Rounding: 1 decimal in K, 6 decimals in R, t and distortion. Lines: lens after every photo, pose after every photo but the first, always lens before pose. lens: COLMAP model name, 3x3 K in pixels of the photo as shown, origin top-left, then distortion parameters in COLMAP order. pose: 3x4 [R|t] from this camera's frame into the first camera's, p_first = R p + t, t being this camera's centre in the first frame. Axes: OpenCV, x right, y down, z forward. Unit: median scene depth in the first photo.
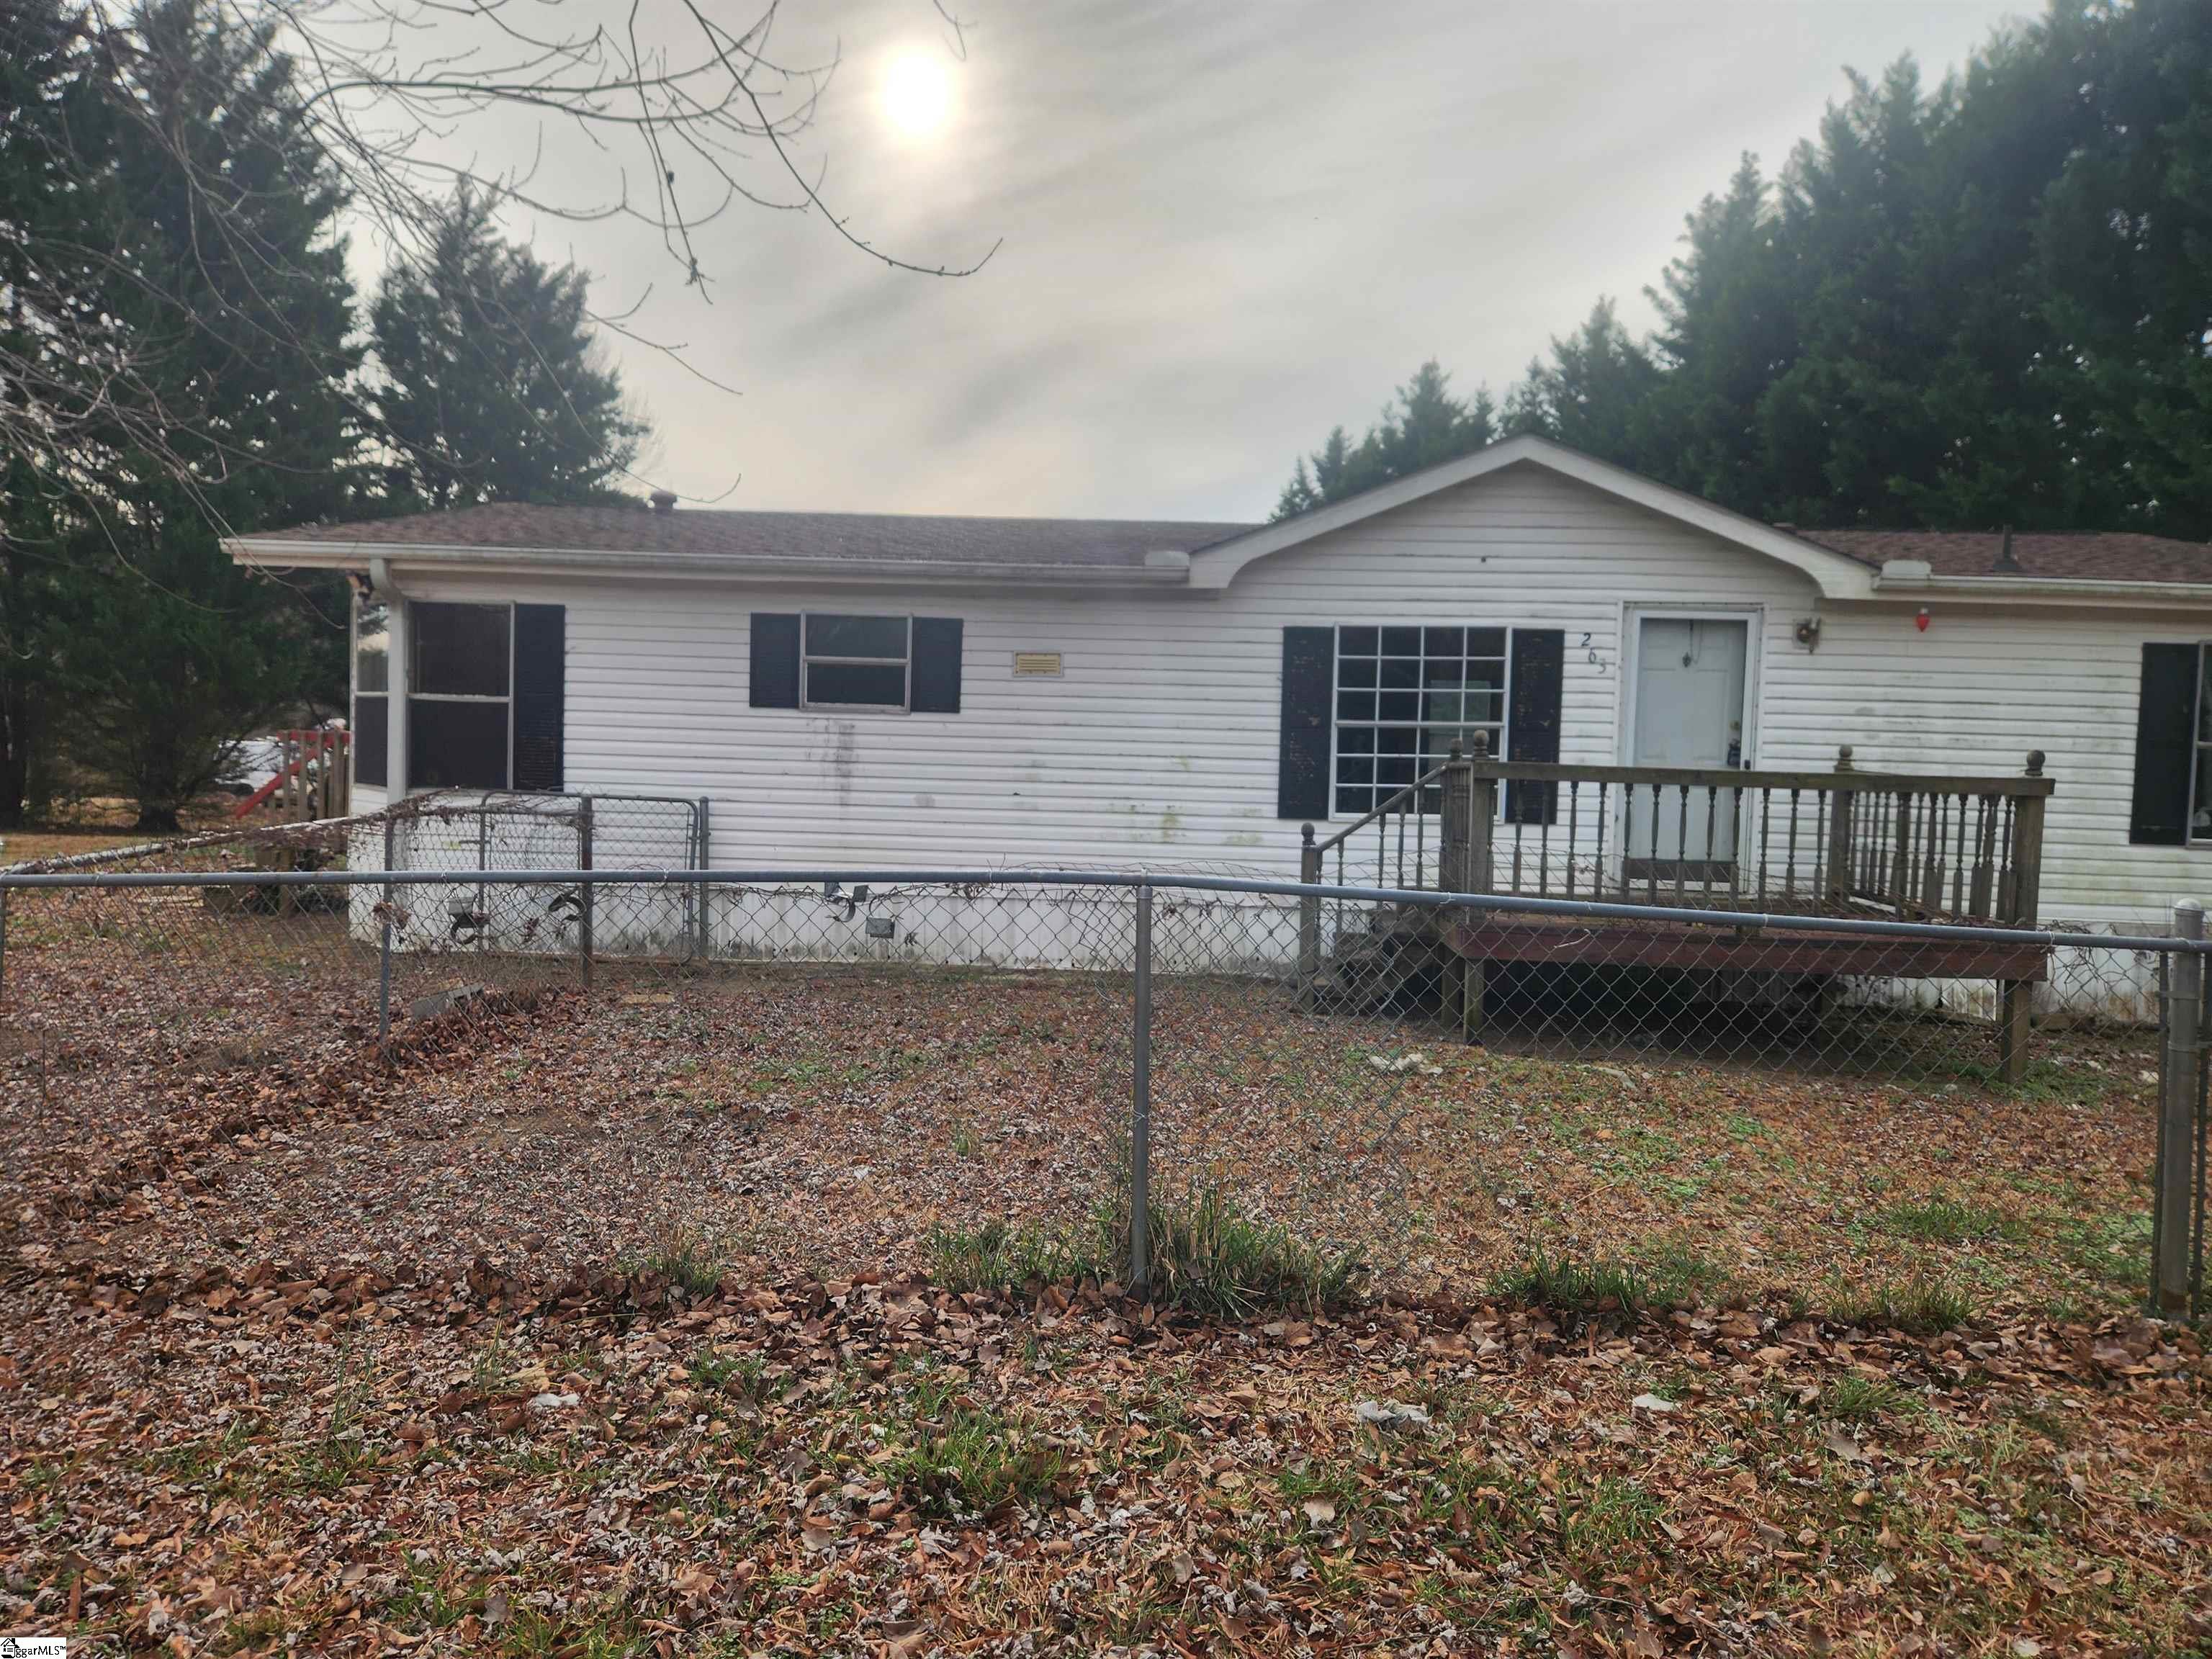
lens RADIAL K [[1490.1, 0, 1106.0], [0, 1490.1, 829.5], [0, 0, 1]] dist [0.092248, -0.080577]
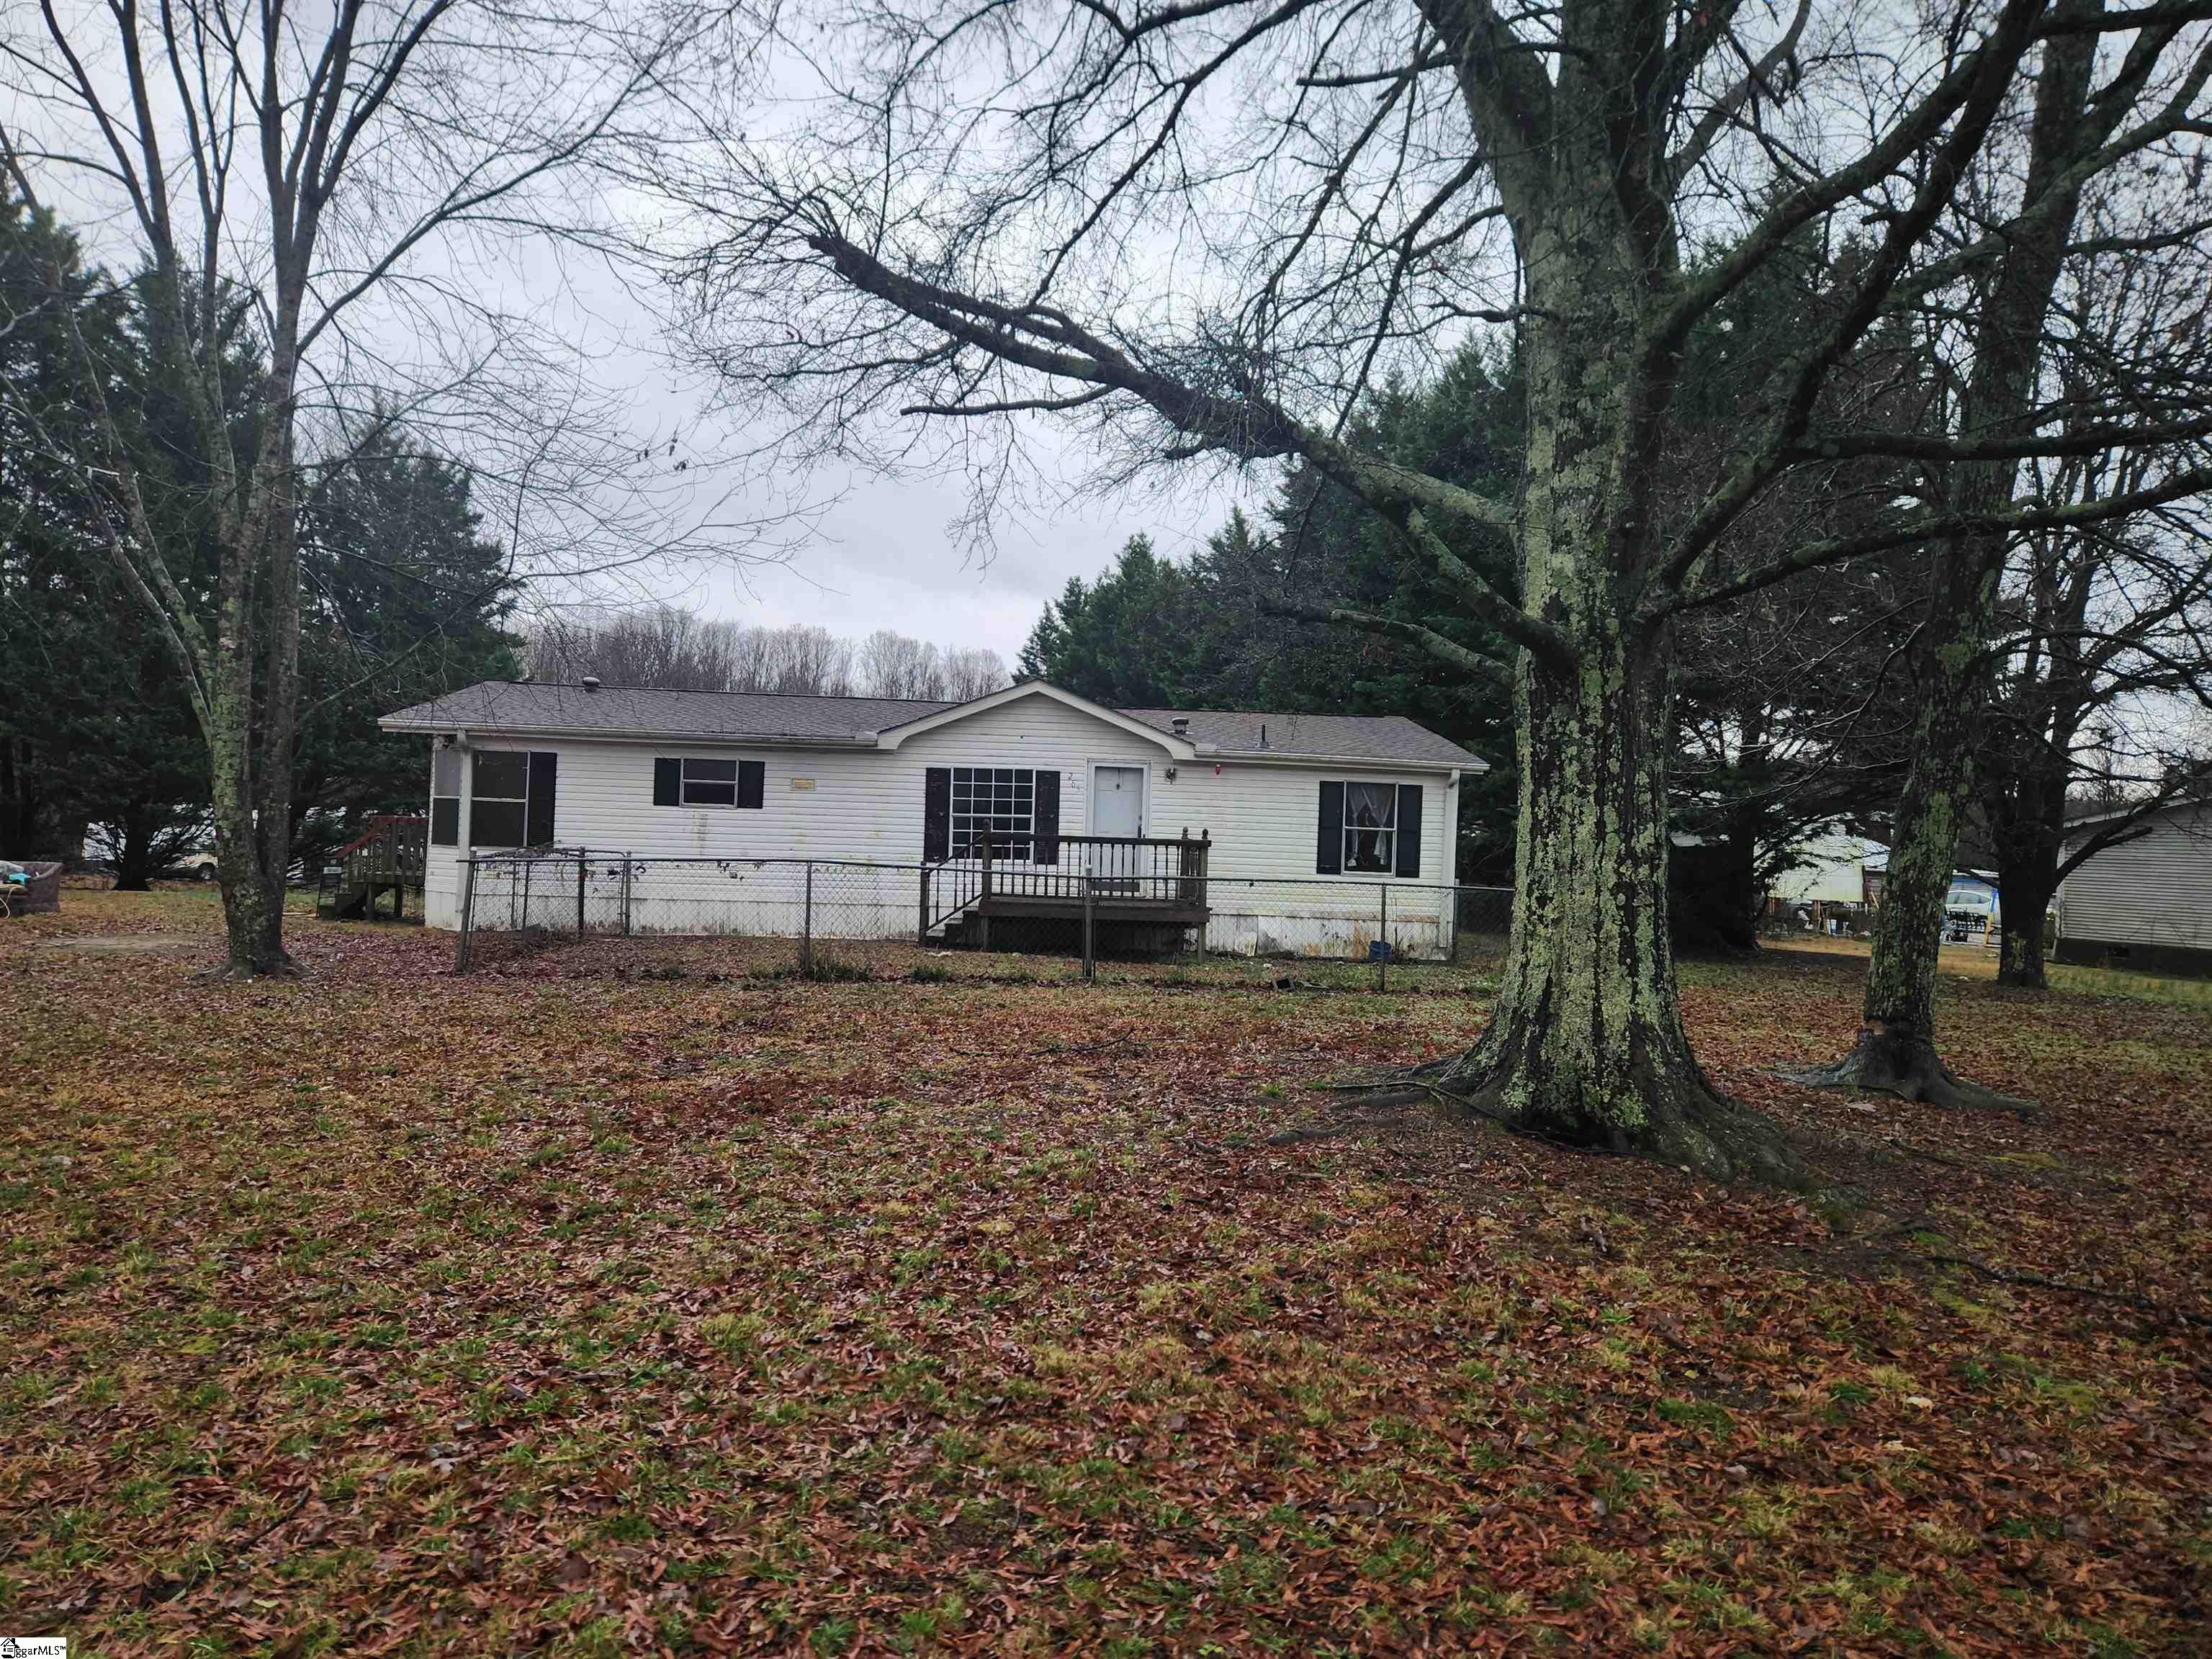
lens RADIAL K [[1490.1, 0, 1106.0], [0, 1490.1, 829.5], [0, 0, 1]] dist [0.092248, -0.080577]
pose [[0.992587, 0.004156, 0.121464, 0.114495], [0.002537, 0.998489, -0.054895, 0.061070], [-0.121509, 0.054796, 0.991077, -1.036975]]
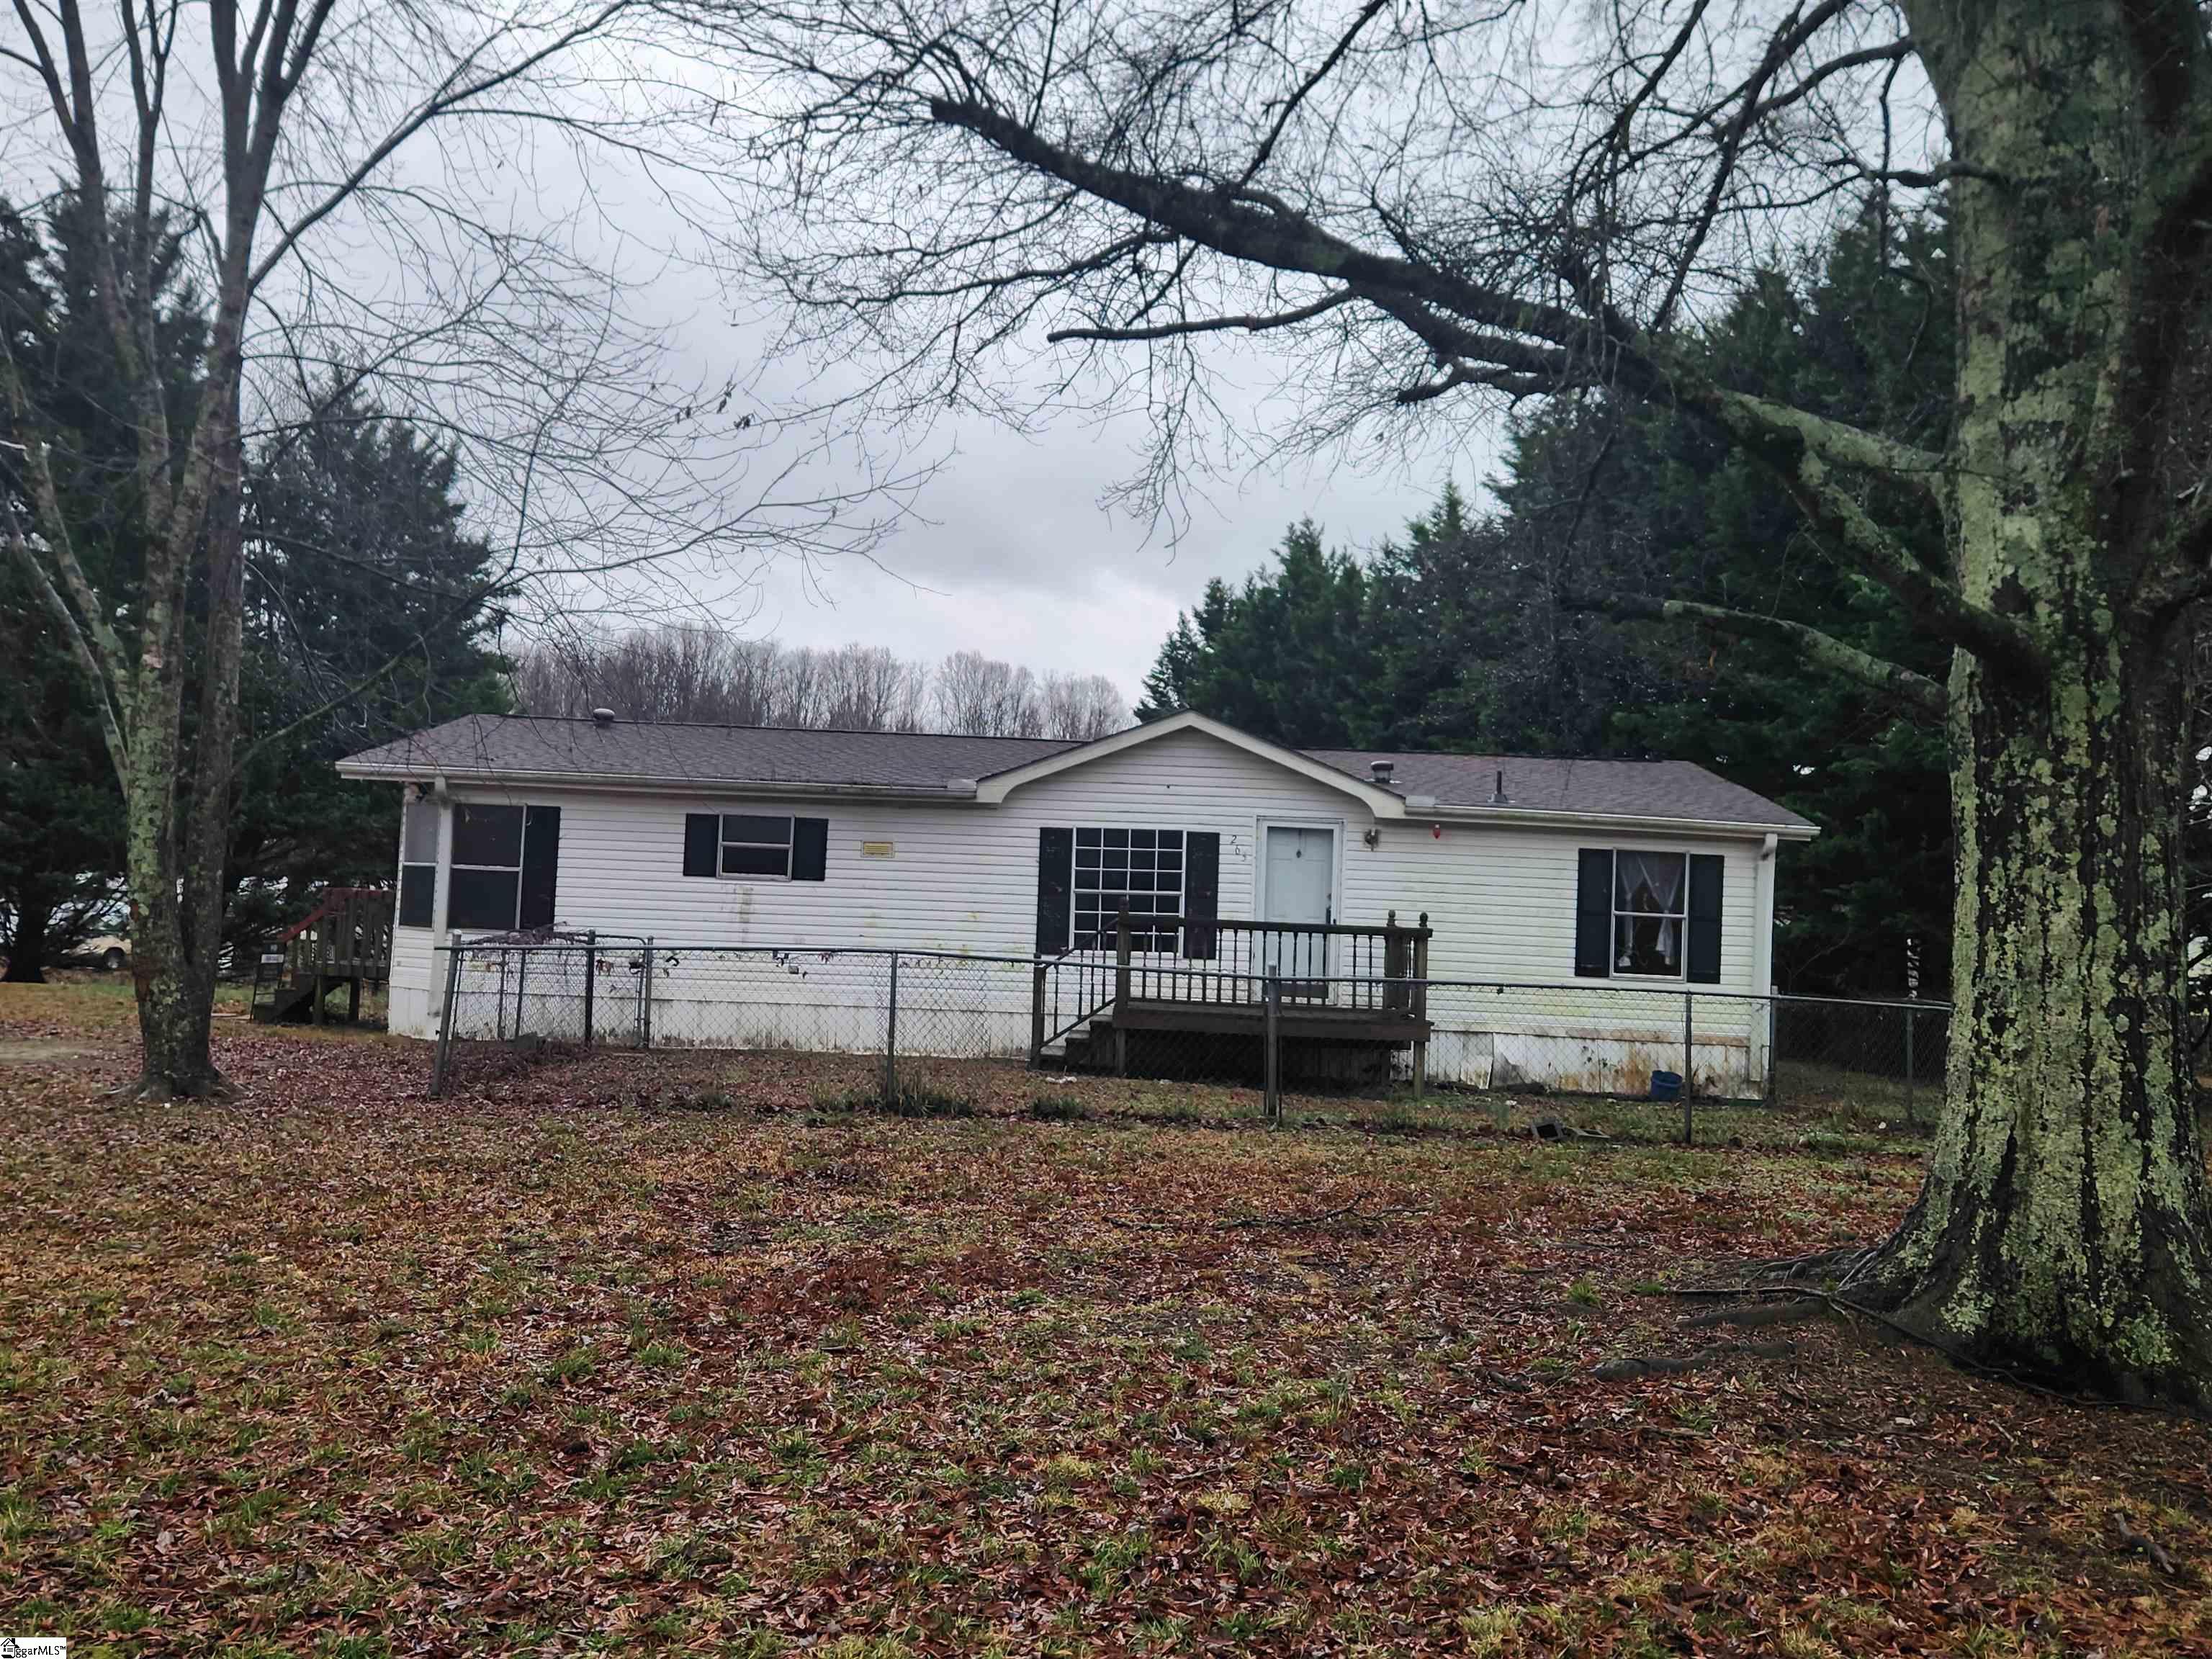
lens RADIAL K [[1924.4, 0, 1088.2], [0, 1924.4, 830.5], [0, 0, 1]] dist [0.100042, -0.106819]
pose [[0.998674, 0.013995, 0.049542, 0.070031], [-0.009143, 0.995257, -0.096848, 0.056959], [-0.050662, 0.096267, 0.994065, -0.946319]]
